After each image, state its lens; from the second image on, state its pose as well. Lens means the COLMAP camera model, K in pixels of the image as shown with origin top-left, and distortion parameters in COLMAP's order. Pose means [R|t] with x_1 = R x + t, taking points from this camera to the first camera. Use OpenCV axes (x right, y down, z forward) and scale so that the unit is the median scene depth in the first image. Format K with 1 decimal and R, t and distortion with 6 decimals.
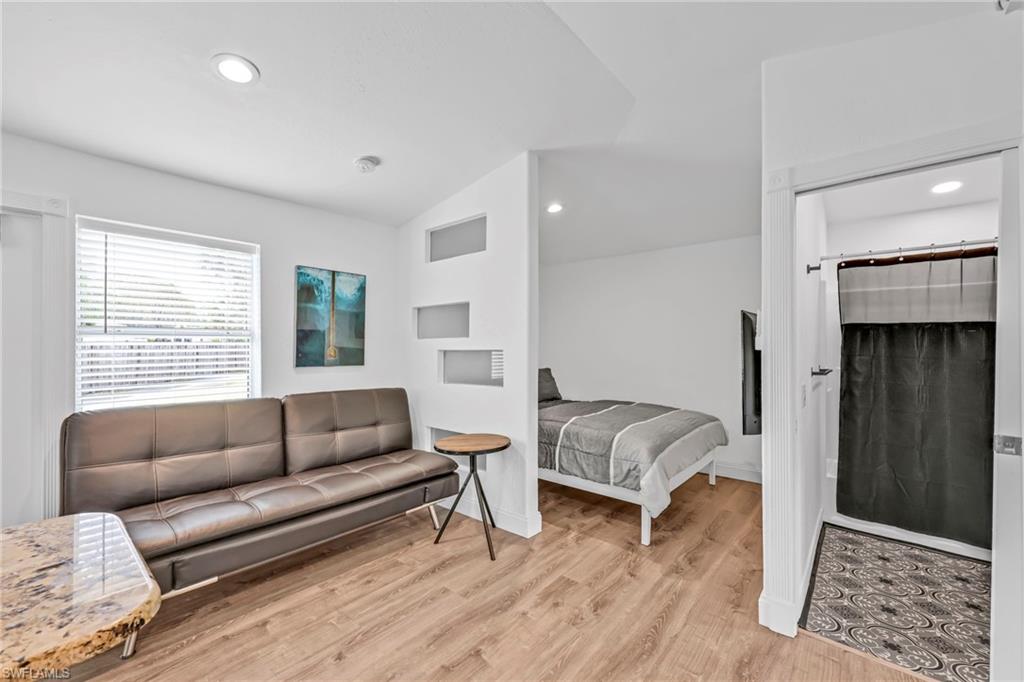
lens RADIAL K [[412.9, 0, 515.4], [0, 412.9, 344.9], [0, 0, 1]] dist [-0.001128, 0.000041]
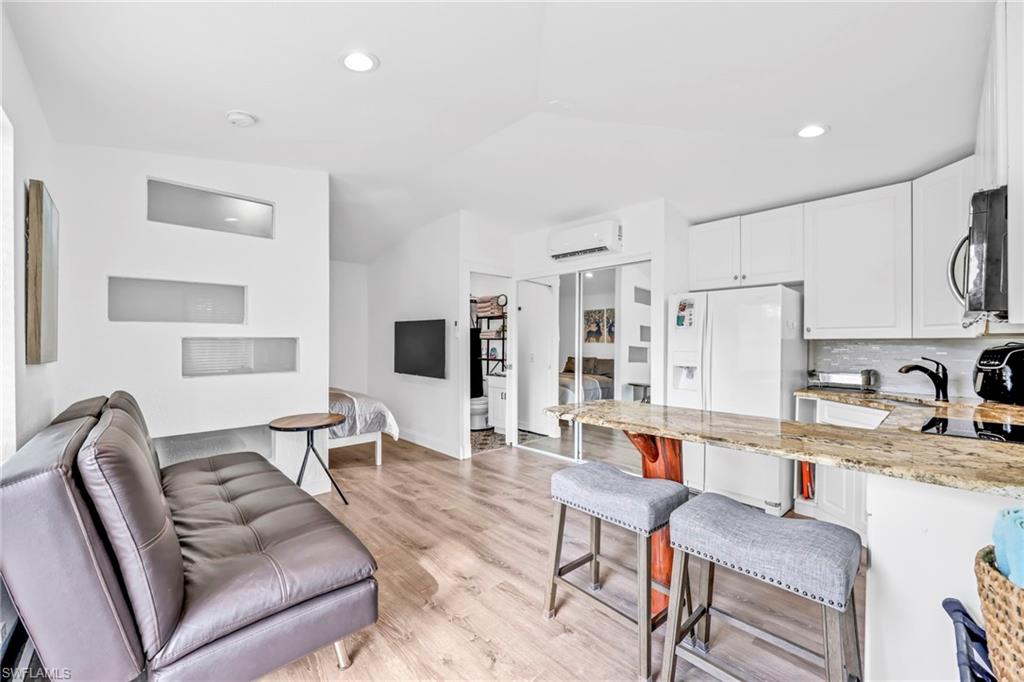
lens RADIAL K [[412.9, 0, 511.0], [0, 412.9, 339.7], [0, 0, 1]] dist [-0.001128, 0.000041]
pose [[0.123389, -0.001723, 0.992357, -1.294651], [-0.003872, 0.999990, 0.002218, 0.017725], [-0.992351, -0.004116, 0.123381, 0.372966]]
